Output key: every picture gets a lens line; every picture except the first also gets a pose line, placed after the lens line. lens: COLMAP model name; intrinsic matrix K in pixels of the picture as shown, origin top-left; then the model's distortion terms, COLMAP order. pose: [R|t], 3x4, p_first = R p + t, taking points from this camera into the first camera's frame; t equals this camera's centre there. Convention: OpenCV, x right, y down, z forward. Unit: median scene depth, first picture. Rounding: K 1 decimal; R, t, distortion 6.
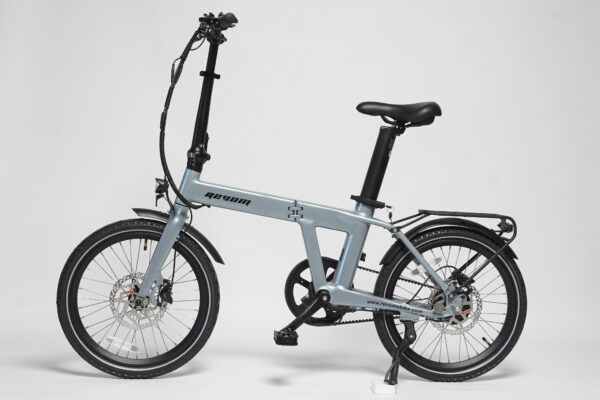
lens RADIAL K [[1008.3, 0, 295.4], [0, 1008.3, 201.9], [0, 0, 1]] dist [0.198279, 0.000000]
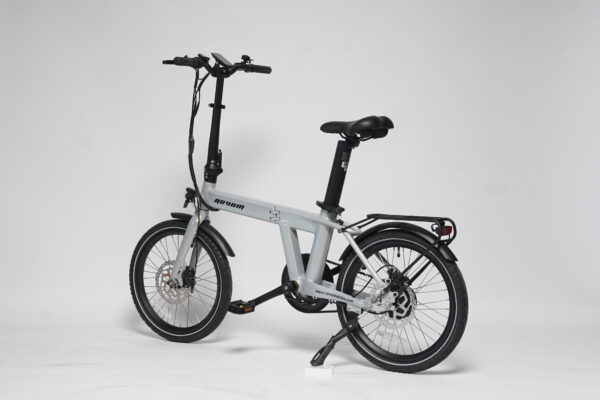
lens RADIAL K [[1008.3, 0, 294.7], [0, 1008.3, 203.3], [0, 0, 1]] dist [0.198279, 0.000000]
pose [[0.789730, -0.001745, -0.613452, 0.746494], [-0.012286, 0.999750, -0.018661, 0.017721], [0.613332, 0.022274, 0.789511, 0.067763]]
